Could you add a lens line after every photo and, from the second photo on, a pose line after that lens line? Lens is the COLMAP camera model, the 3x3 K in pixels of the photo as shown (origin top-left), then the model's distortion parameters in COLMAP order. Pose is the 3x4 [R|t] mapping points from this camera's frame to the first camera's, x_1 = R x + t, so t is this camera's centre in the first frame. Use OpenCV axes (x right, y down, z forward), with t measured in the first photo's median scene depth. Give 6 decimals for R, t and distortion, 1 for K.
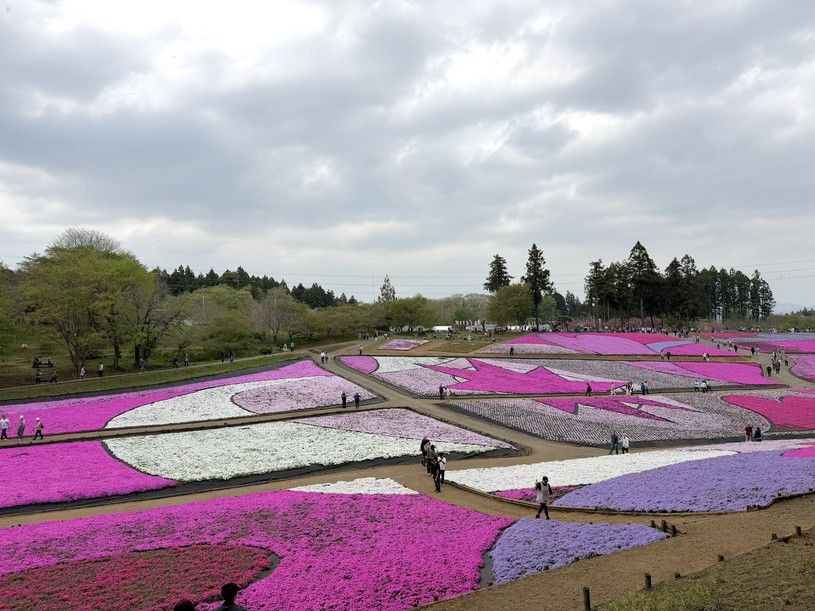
lens RADIAL K [[564.0, 0, 407.5], [0, 564.0, 305.5], [0, 0, 1]] dist [0.166087, -0.290598]
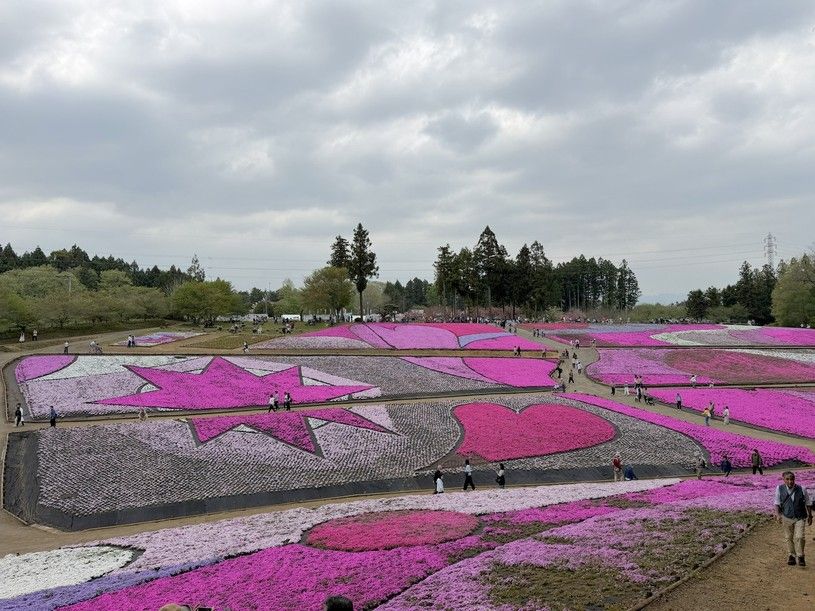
lens RADIAL K [[564.0, 0, 407.5], [0, 564.0, 305.5], [0, 0, 1]] dist [0.166087, -0.290598]
pose [[0.991702, 0.007603, 0.128333, 0.152047], [-0.010442, 0.999715, 0.021463, 0.000292], [-0.128133, -0.022625, 0.991499, 0.091364]]
